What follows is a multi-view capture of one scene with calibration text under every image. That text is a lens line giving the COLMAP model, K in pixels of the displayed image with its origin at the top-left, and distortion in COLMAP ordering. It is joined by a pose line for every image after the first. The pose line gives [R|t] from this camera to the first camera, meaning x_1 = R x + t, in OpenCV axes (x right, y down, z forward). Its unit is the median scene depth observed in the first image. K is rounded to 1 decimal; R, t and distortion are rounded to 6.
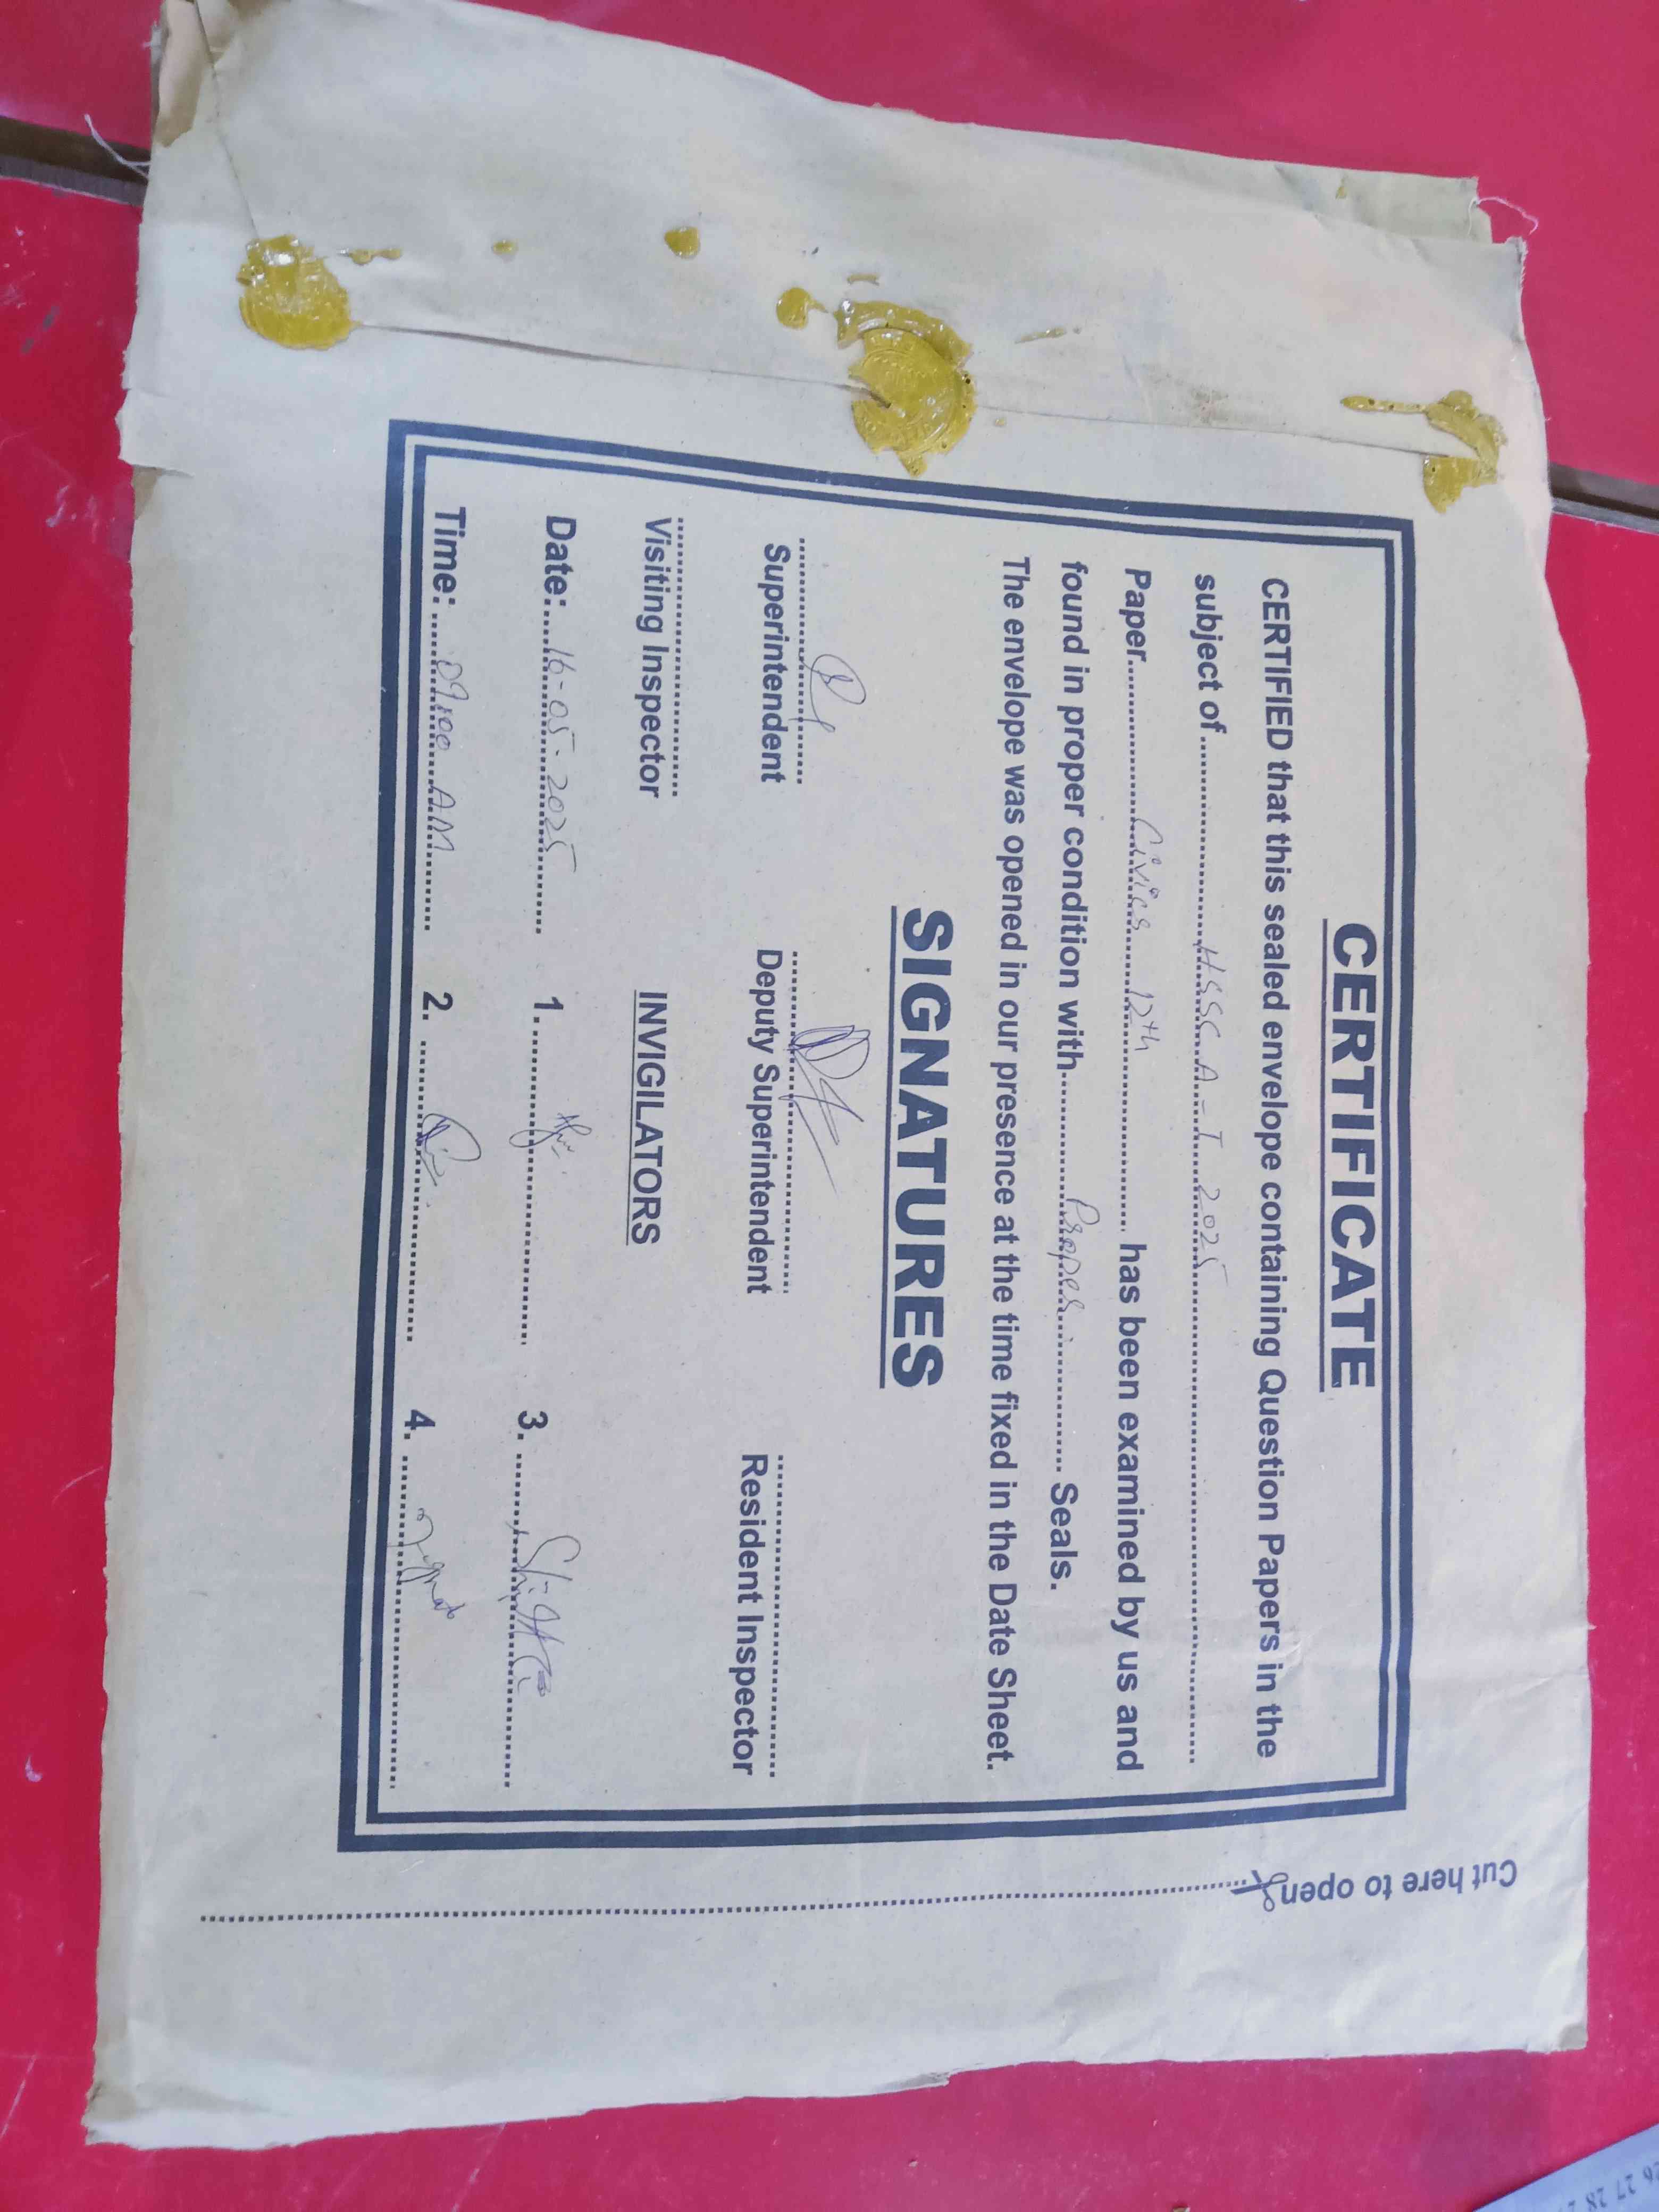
lens RADIAL K [[1592.2, 0, 850.4], [0, 1592.2, 1080.1], [0, 0, 1]] dist [-0.000539, 0.003969]
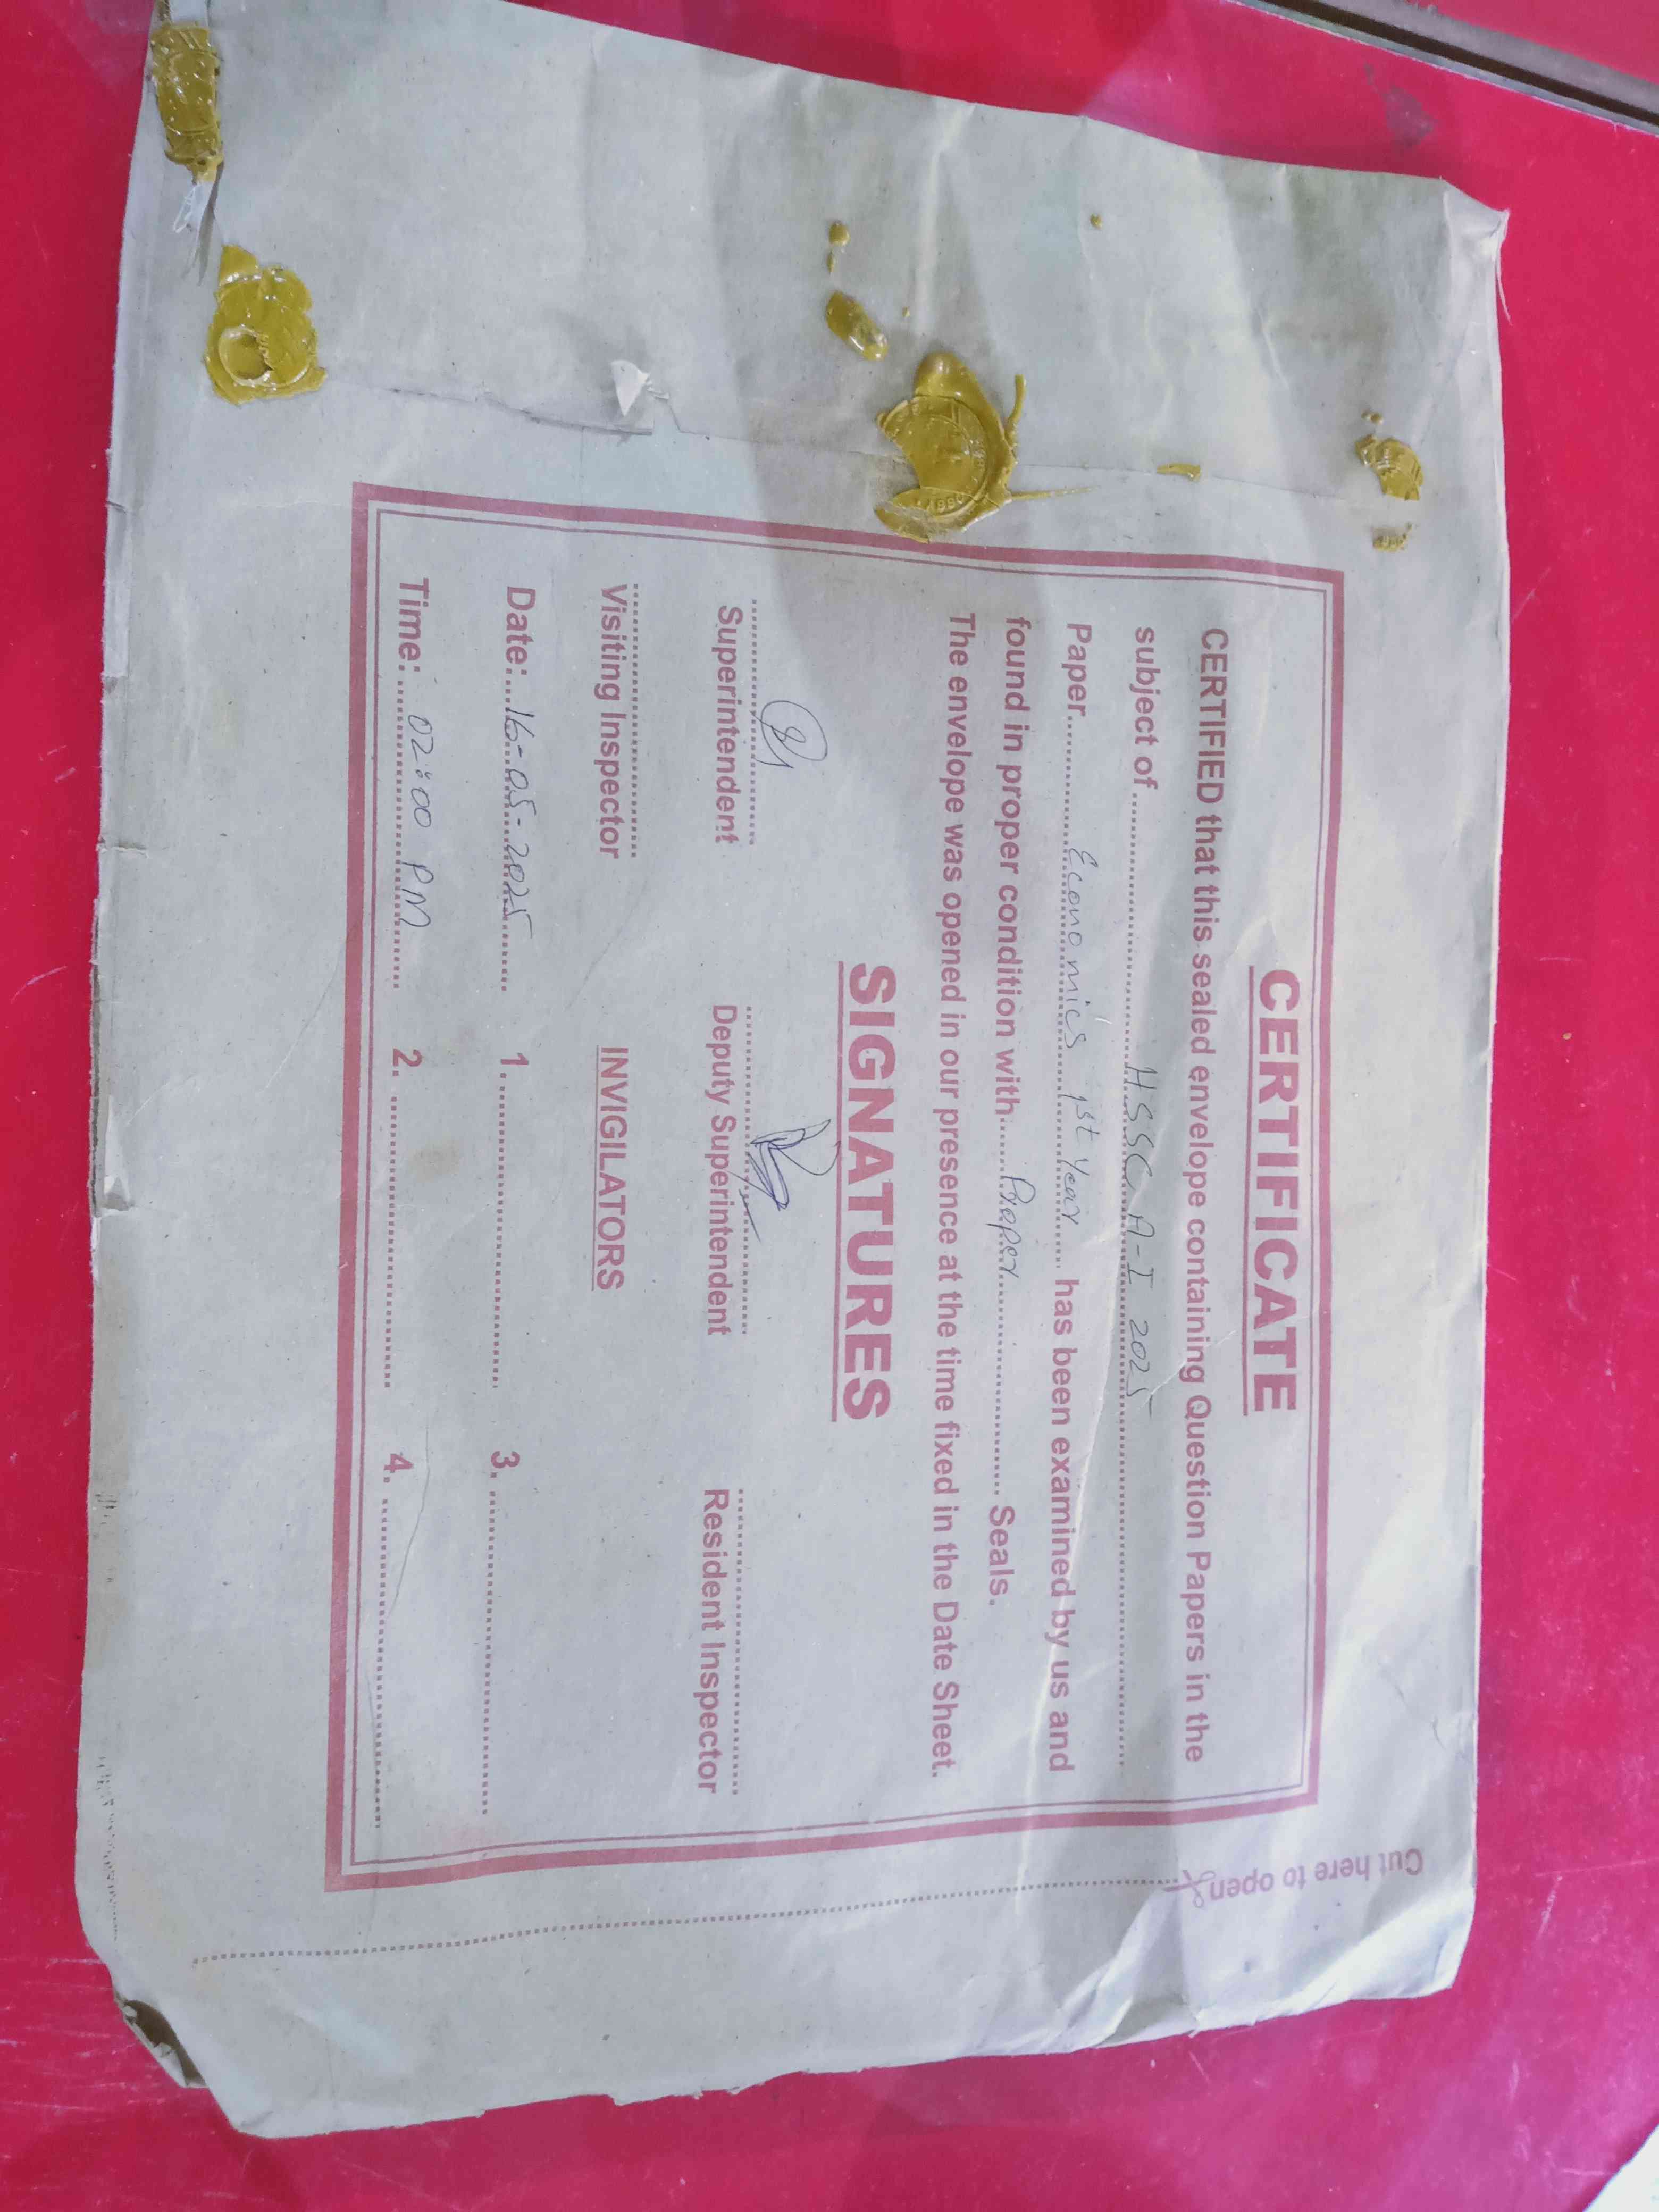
lens RADIAL K [[1878.6, 0, 824.6], [0, 1878.6, 1079.1], [0, 0, 1]] dist [0.001303, 0.089366]
pose [[0.999217, -0.019272, -0.034542, 0.059506], [0.018444, 0.999539, -0.024132, -0.002415], [0.034991, 0.023476, 0.999112, -0.238274]]
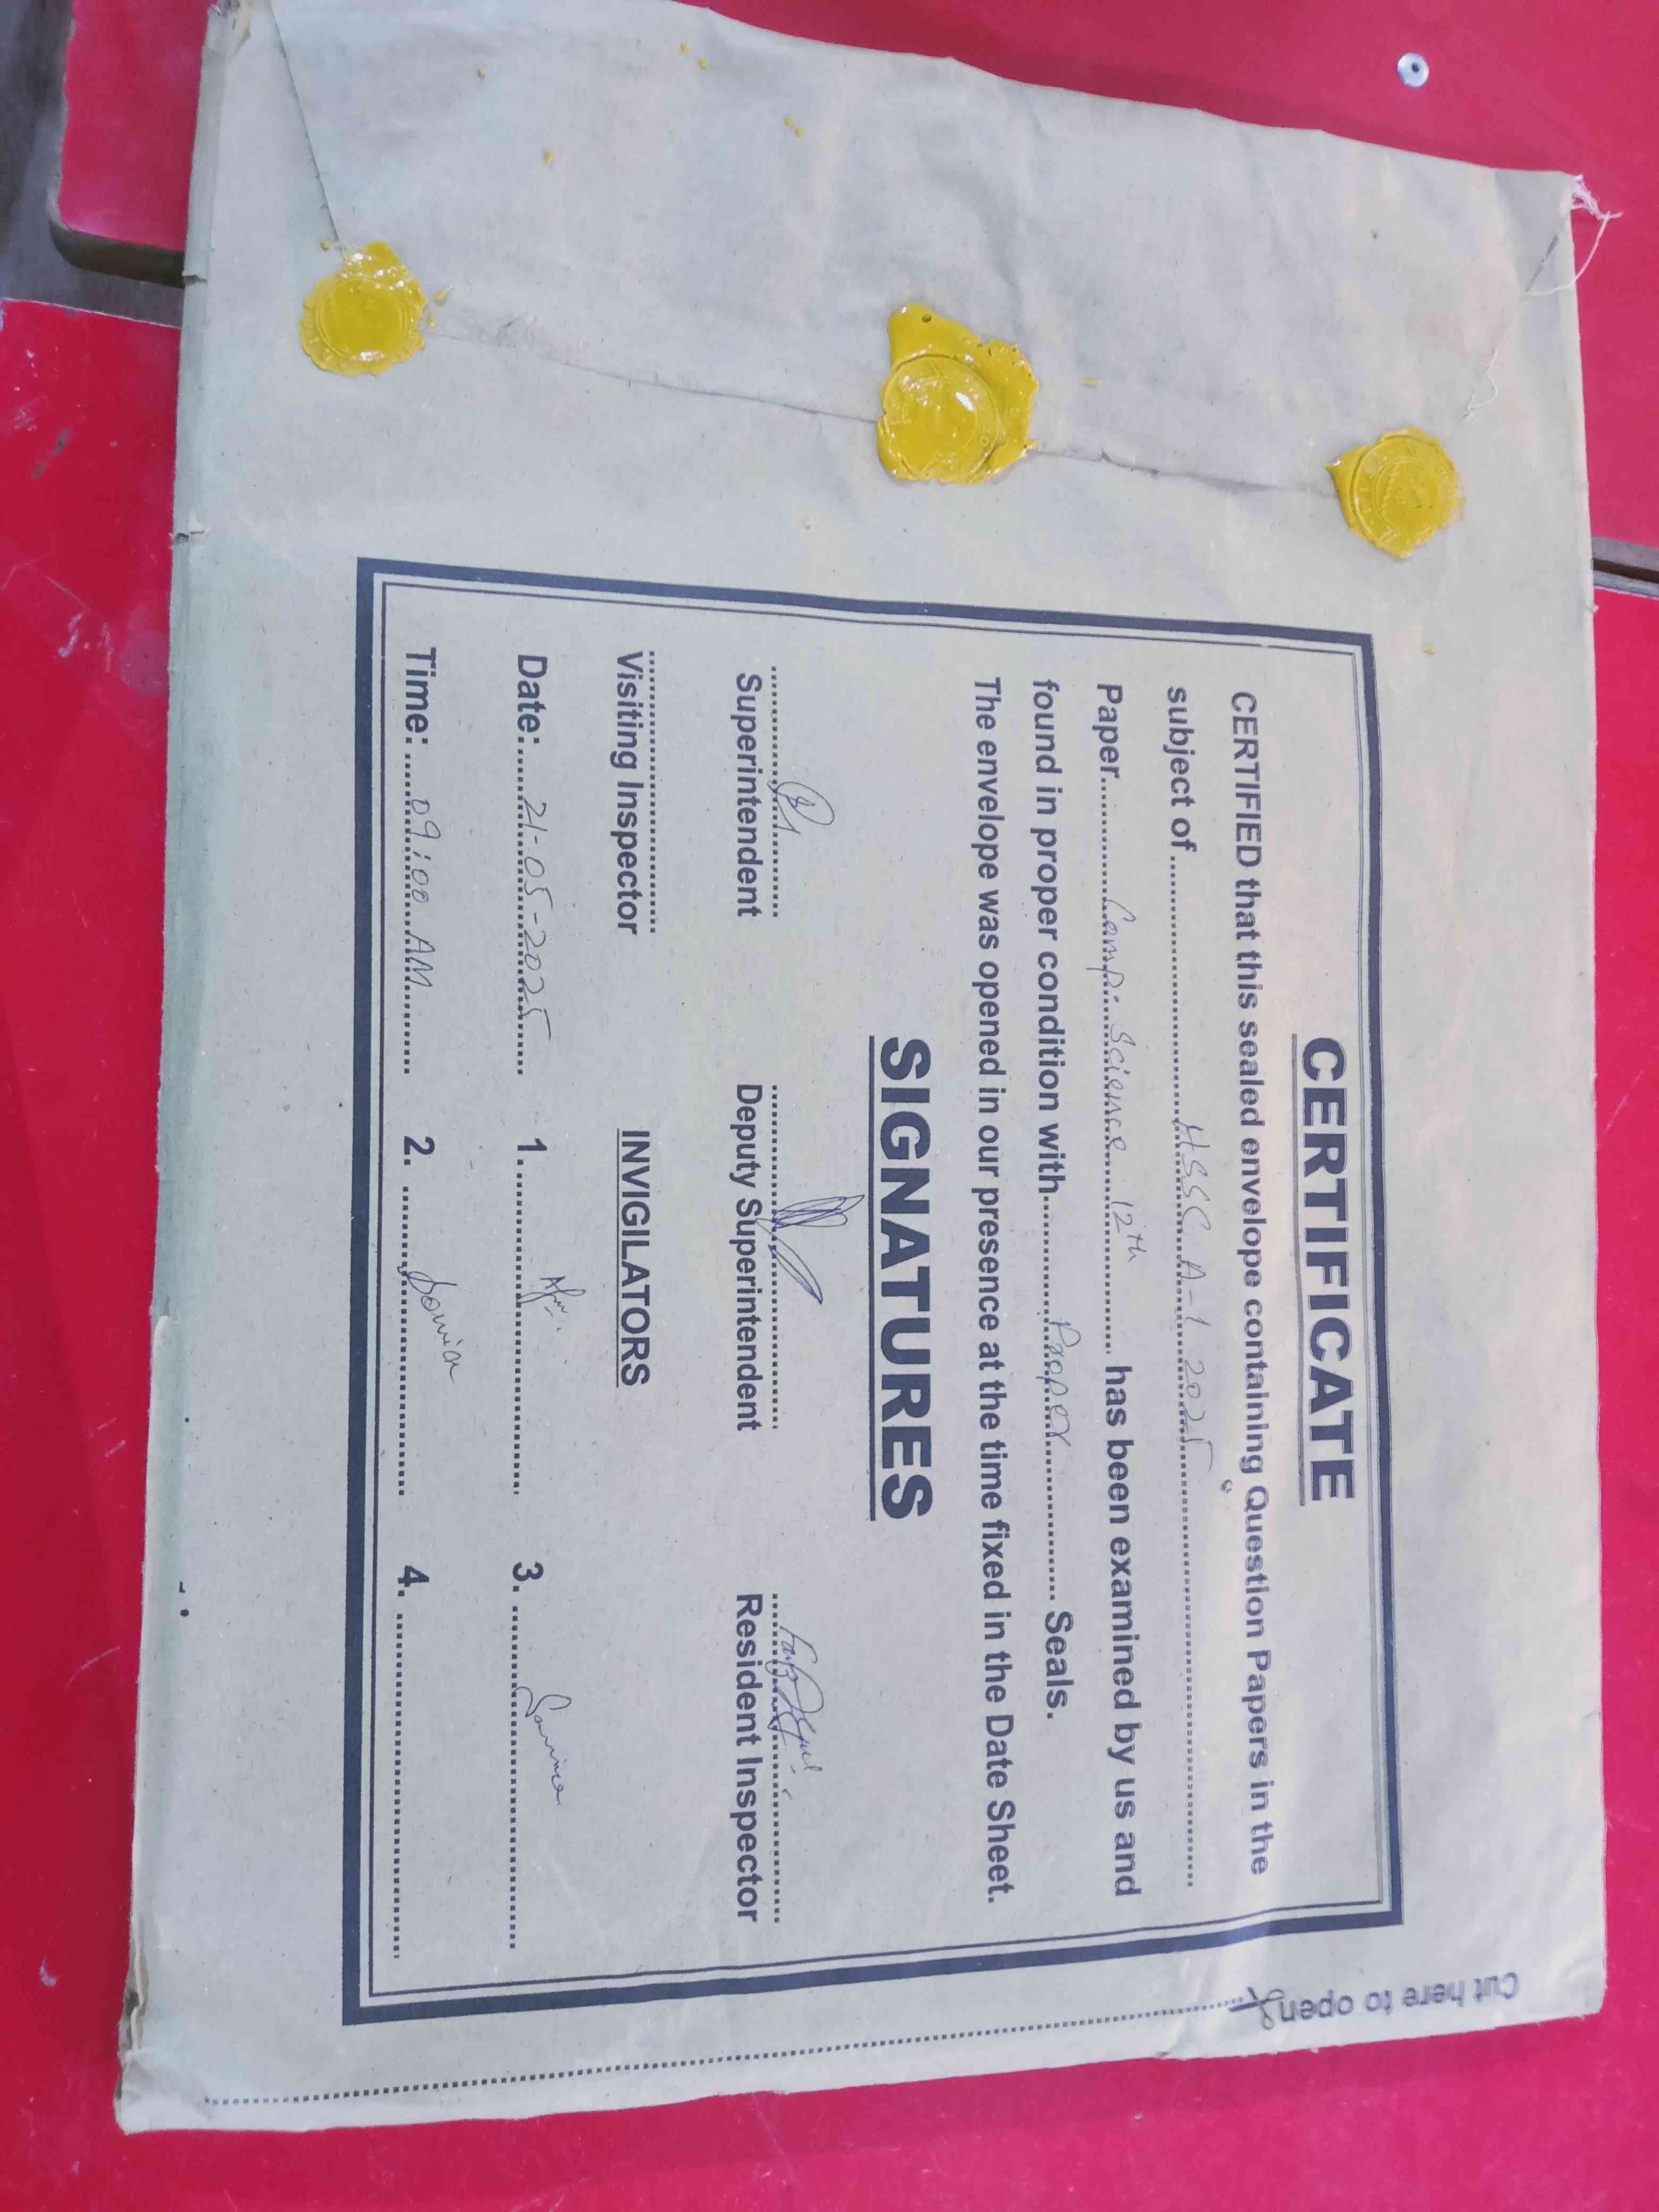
lens RADIAL K [[1855.1, 0, 832.4], [0, 1855.1, 1106.8], [0, 0, 1]] dist [-0.007013, -0.012269]
pose [[0.998757, -0.036642, -0.033800, 0.041719], [0.034742, 0.997872, -0.055181, -0.001368], [0.035750, 0.053938, 0.997904, -0.164589]]
